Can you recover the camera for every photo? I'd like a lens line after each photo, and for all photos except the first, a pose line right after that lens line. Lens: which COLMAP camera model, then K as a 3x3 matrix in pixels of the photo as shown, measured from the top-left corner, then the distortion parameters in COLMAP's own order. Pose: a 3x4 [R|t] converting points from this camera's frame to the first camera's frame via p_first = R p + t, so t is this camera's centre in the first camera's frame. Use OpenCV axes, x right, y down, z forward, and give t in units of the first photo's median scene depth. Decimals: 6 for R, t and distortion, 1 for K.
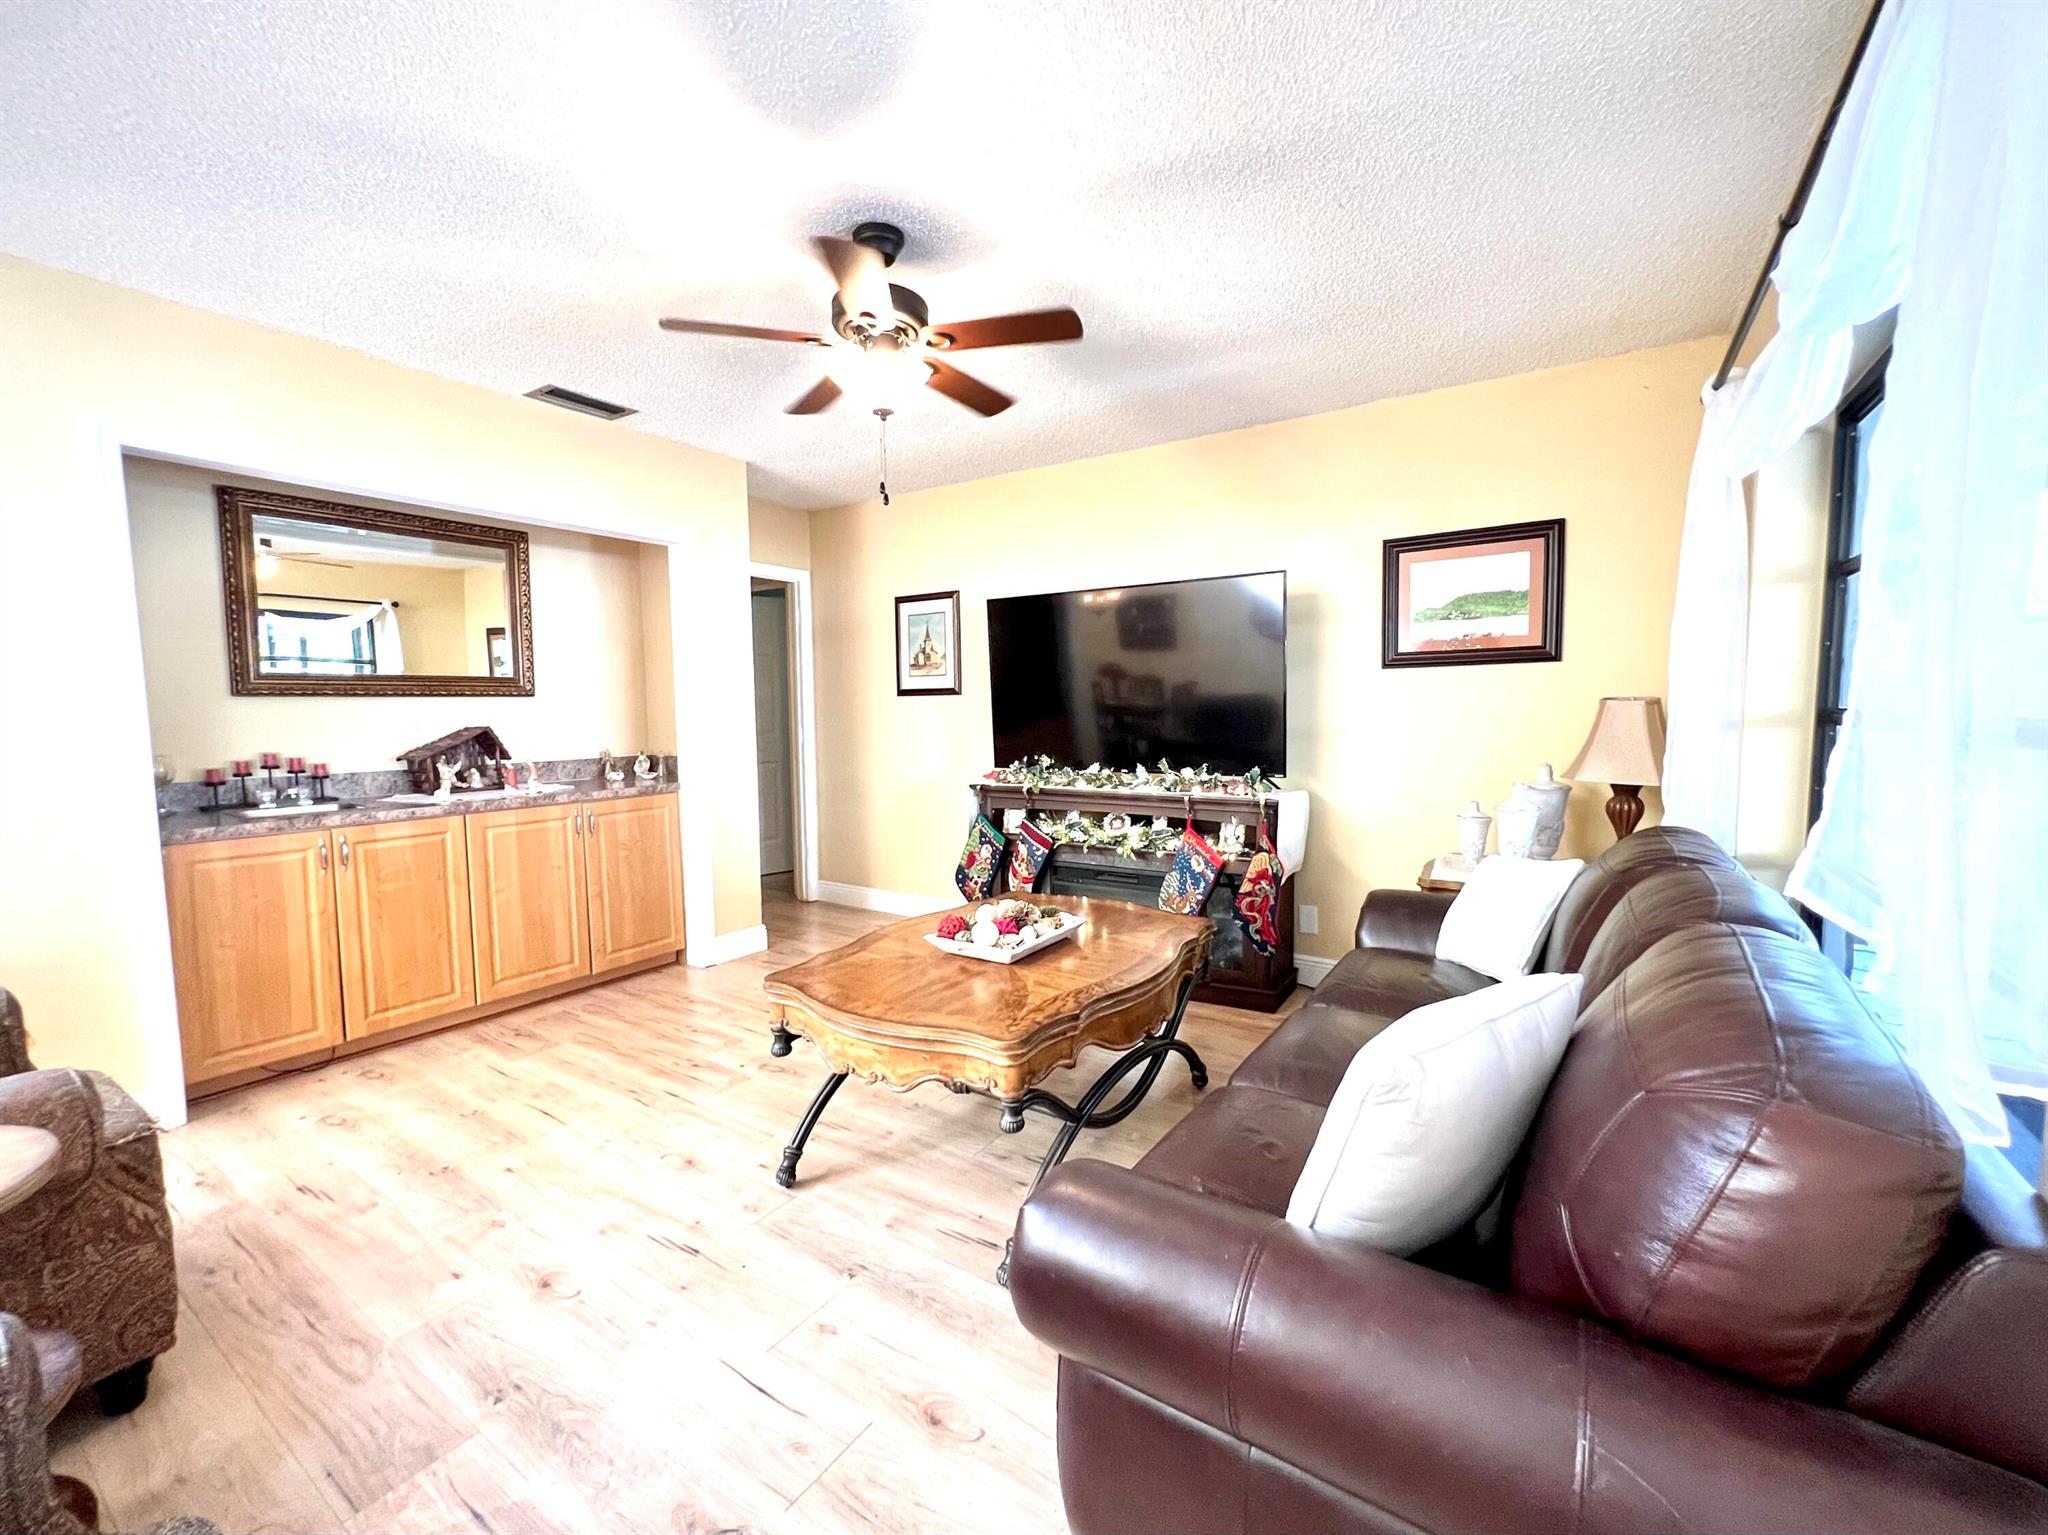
lens RADIAL K [[862.9, 0, 1016.2], [0, 862.9, 773.6], [0, 0, 1]] dist [-0.004371, 0.000070]
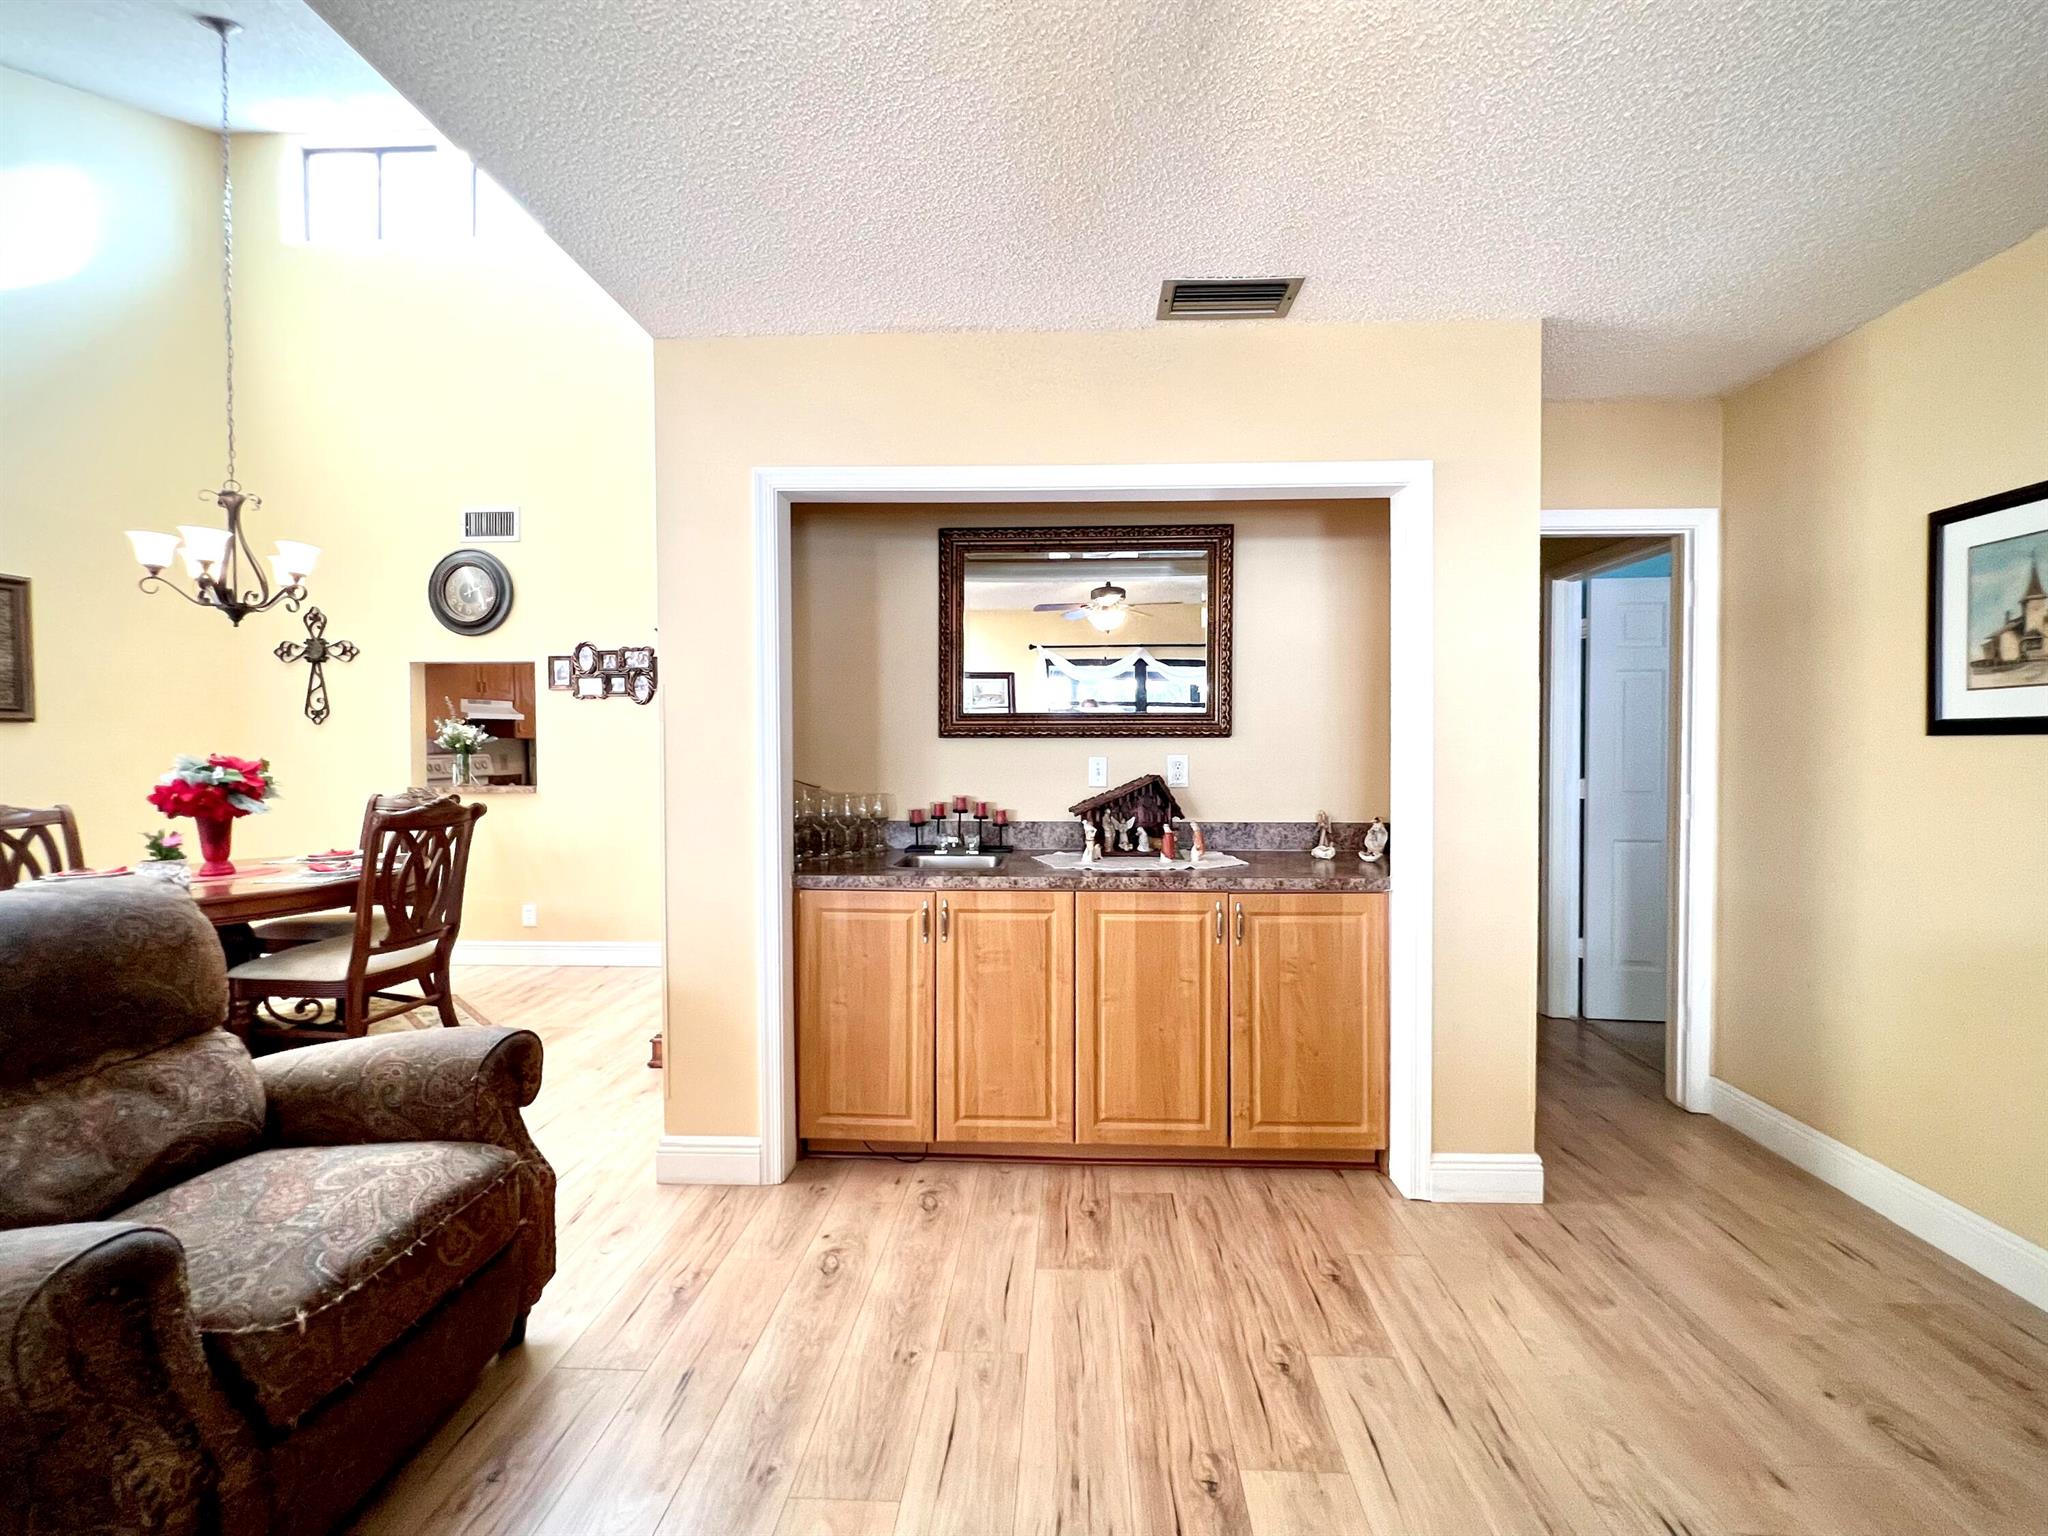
lens RADIAL K [[843.1, 0, 1037.0], [0, 843.1, 757.8], [0, 0, 1]] dist [-0.001008, -0.001977]
pose [[0.532163, 0.021307, -0.846374, -0.022154], [-0.070897, 0.997294, -0.019470, -0.052481], [0.843669, 0.070367, 0.532233, 0.542443]]
